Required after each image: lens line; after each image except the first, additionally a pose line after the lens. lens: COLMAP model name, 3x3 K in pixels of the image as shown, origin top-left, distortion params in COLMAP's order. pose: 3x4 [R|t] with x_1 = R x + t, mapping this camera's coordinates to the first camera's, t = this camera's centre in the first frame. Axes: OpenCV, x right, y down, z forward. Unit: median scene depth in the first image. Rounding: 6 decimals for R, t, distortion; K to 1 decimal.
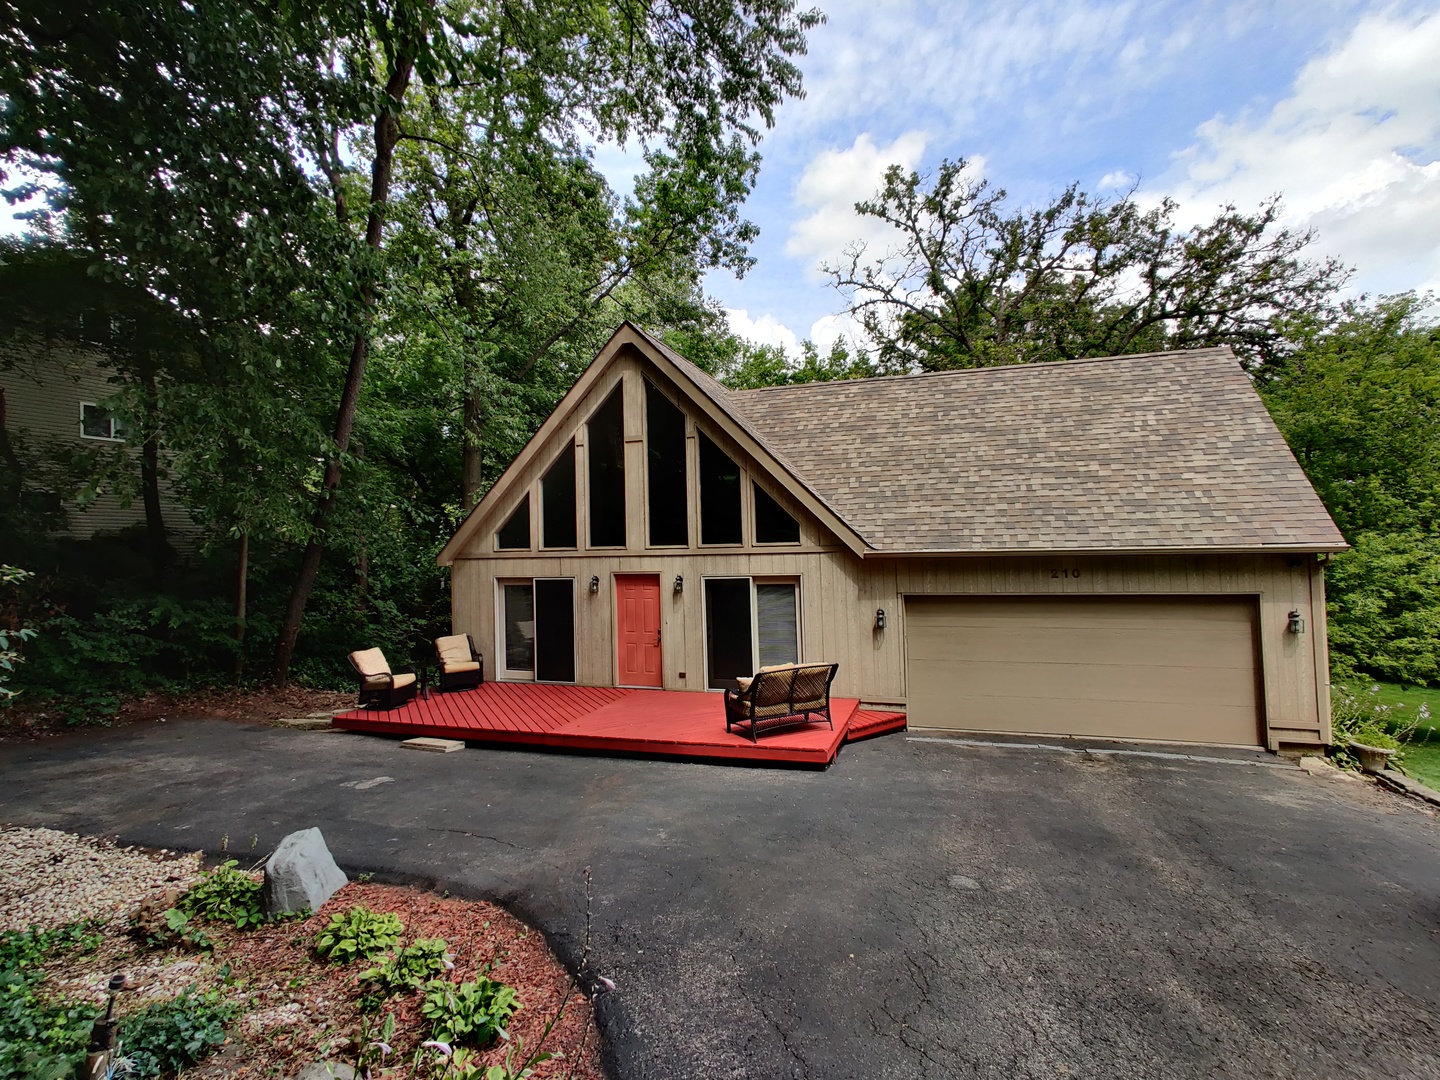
lens RADIAL K [[722.2, 0, 720.0], [0, 722.2, 540.0], [0, 0, 1]] dist [-0.002693, 0.000443]
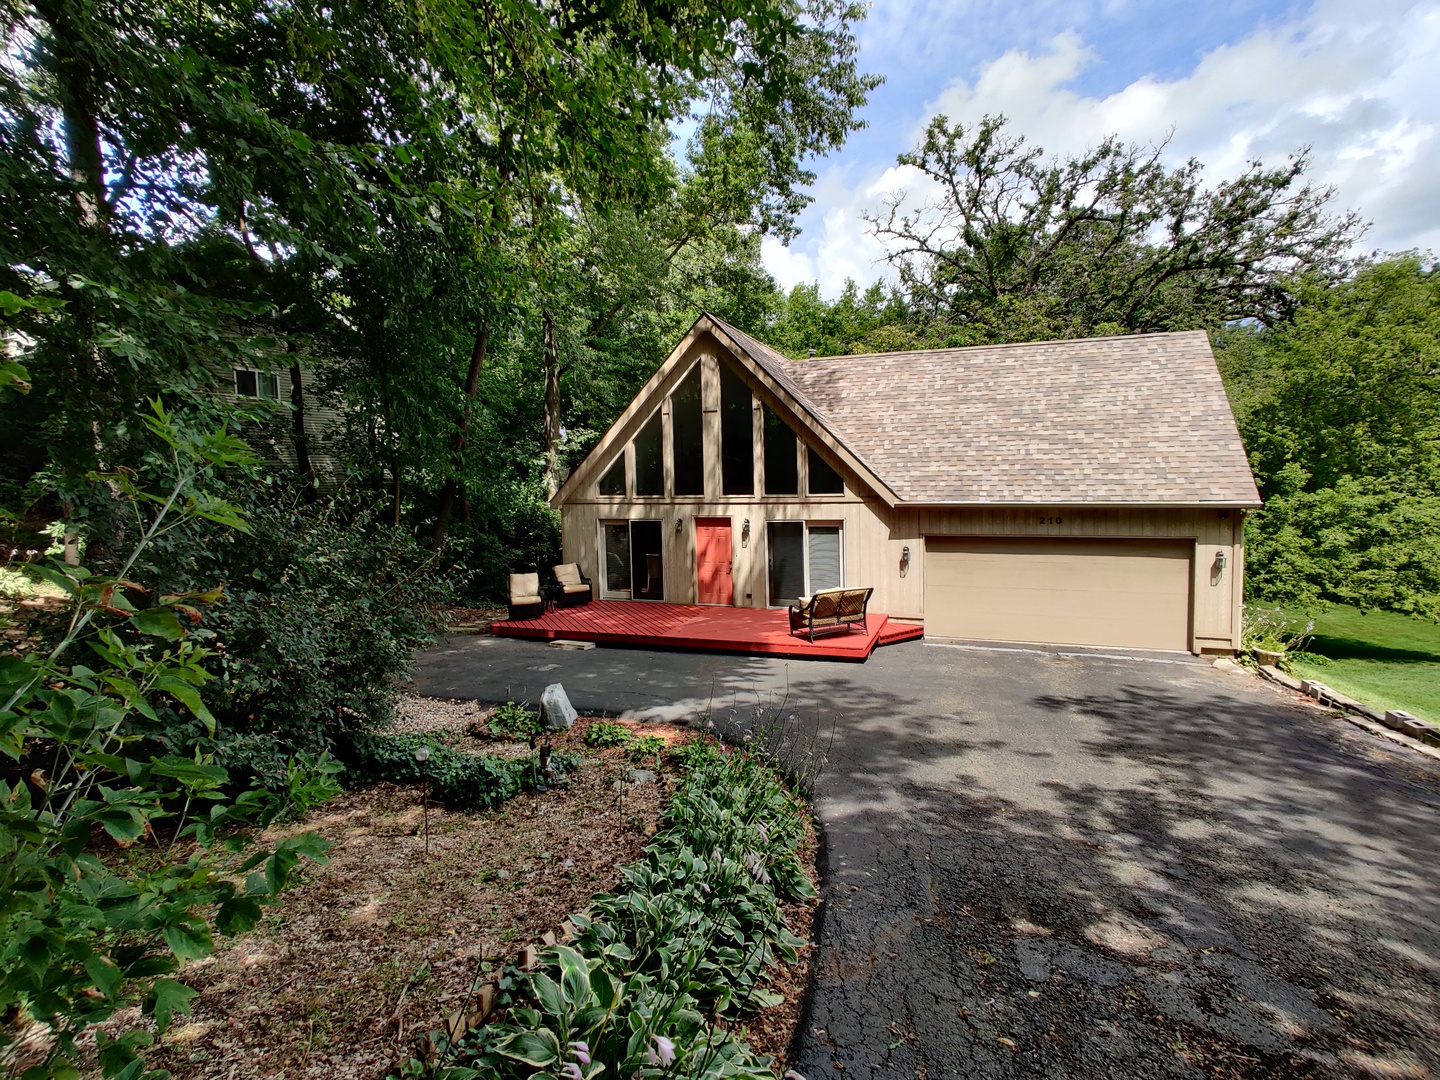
lens RADIAL K [[710.4, 0, 720.0], [0, 710.4, 540.0], [0, 0, 1]] dist [0.013193, 0.000450]
pose [[0.998926, 0.002965, -0.046239, -0.046197], [0.001841, 0.994624, 0.103534, -0.043249], [0.046298, -0.103508, 0.993550, -0.249017]]
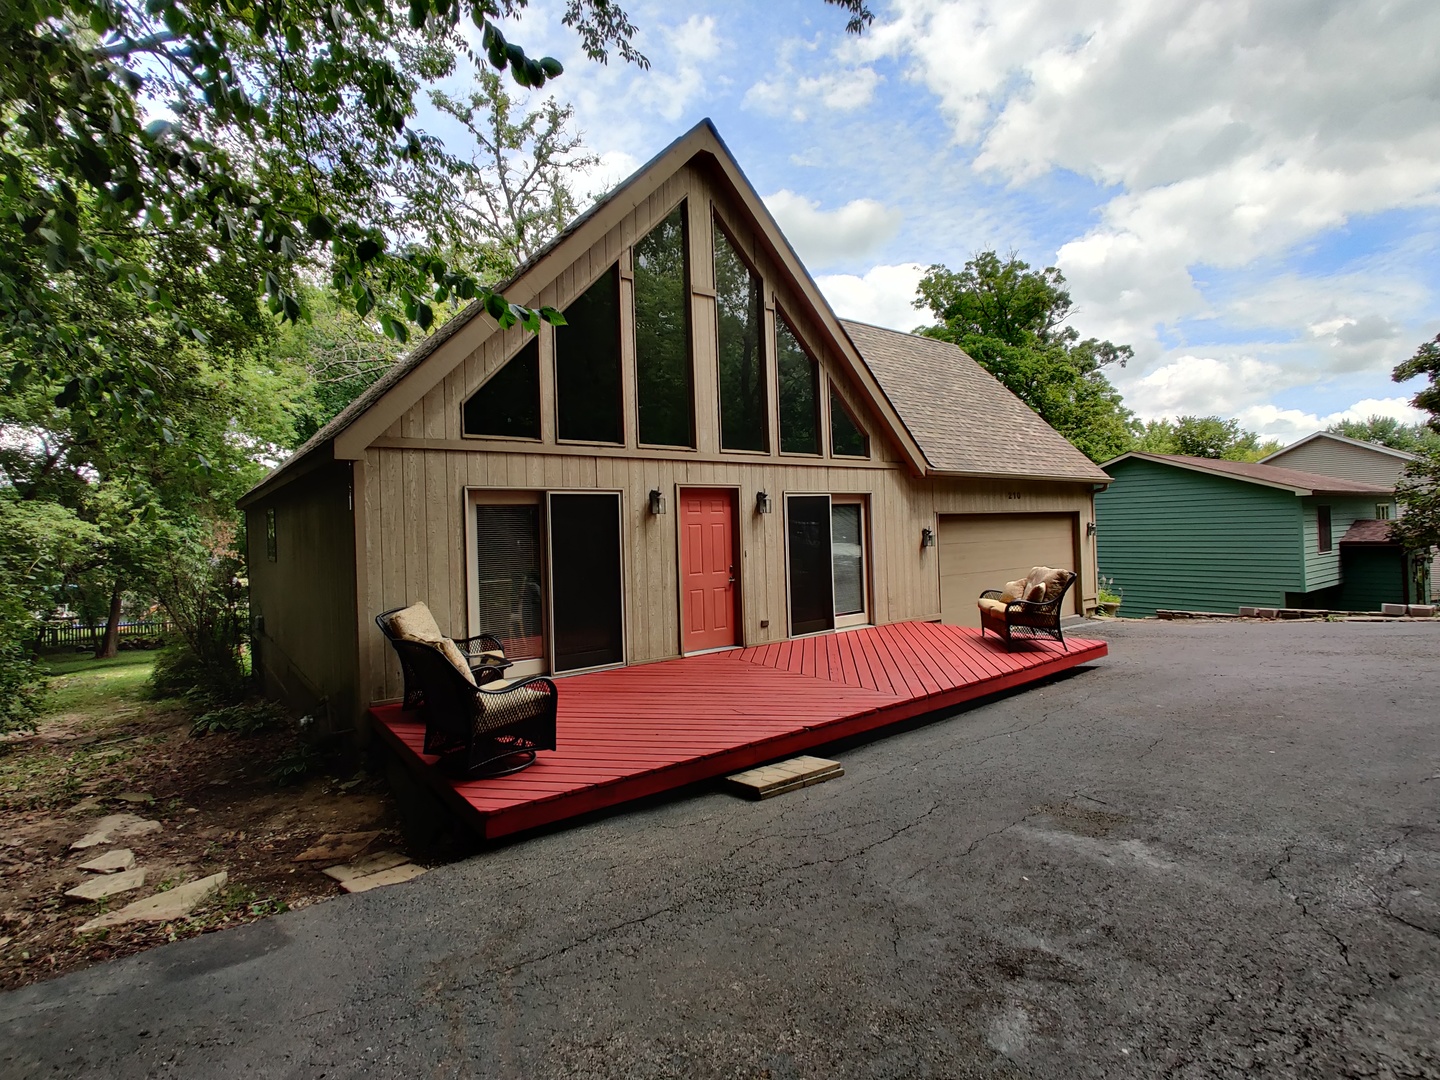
lens RADIAL K [[710.4, 0, 720.0], [0, 710.4, 540.0], [0, 0, 1]] dist [0.013193, 0.000450]
pose [[0.573553, -0.011629, 0.819086, -0.701501], [0.008564, 0.999930, 0.008199, 0.095807], [-0.819124, 0.002312, 0.573612, 0.629874]]
